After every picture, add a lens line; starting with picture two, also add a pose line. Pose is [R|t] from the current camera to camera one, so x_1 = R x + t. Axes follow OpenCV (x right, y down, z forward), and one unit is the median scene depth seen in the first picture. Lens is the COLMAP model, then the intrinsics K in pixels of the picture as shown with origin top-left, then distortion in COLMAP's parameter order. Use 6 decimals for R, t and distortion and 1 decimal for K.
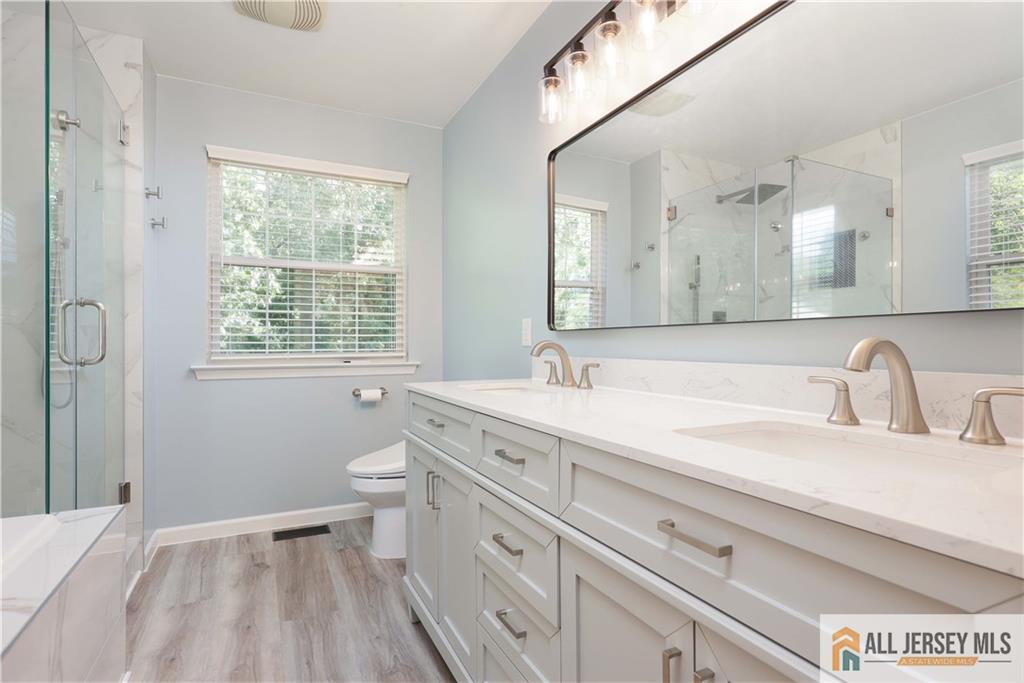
lens RADIAL K [[524.5, 0, 508.7], [0, 524.5, 342.2], [0, 0, 1]] dist [0.005835, -0.000246]
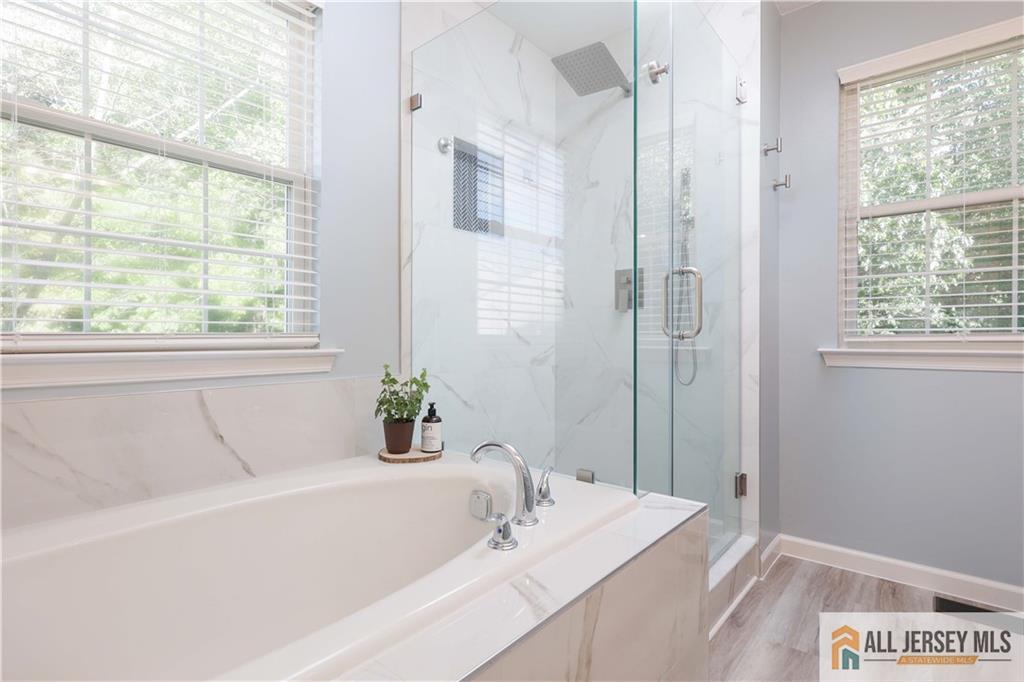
lens RADIAL K [[524.5, 0, 505.8], [0, 524.5, 338.8], [0, 0, 1]] dist [0.005835, -0.000246]
pose [[0.419414, 0.001983, -0.907793, -0.068072], [0.003558, 0.999986, 0.003828, 0.026598], [0.907788, -0.004836, 0.419401, 0.225969]]
